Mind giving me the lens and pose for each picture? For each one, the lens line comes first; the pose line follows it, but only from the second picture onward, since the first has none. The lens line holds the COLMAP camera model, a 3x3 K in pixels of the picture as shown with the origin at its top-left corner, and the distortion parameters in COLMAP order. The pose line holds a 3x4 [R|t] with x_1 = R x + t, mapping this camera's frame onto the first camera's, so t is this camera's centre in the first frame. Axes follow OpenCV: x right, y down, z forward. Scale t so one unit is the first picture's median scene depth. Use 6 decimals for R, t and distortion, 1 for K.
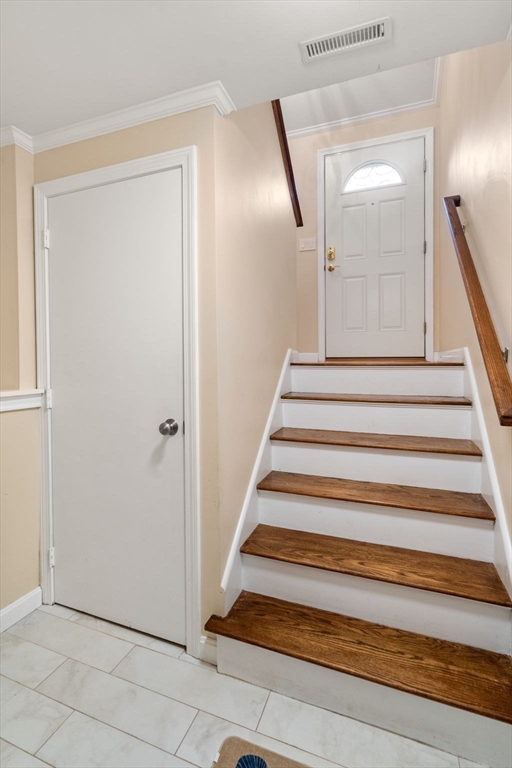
lens RADIAL K [[347.1, 0, 256.0], [0, 347.1, 384.0], [0, 0, 1]] dist [-0.001330, 0.000390]
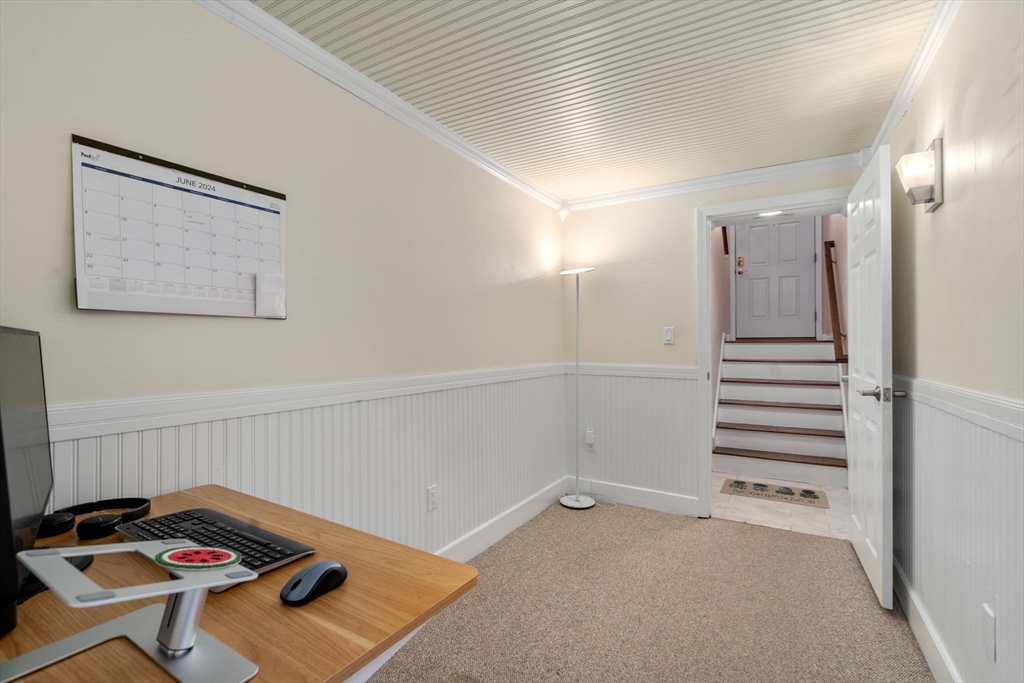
lens RADIAL K [[462.8, 0, 512.0], [0, 462.8, 341.5], [0, 0, 1]] dist [-0.001330, 0.000390]
pose [[0.984729, -0.004022, -0.174050, -0.422693], [-0.006620, 0.998145, -0.060521, 0.065049], [0.173971, 0.060749, 0.982875, -1.106842]]
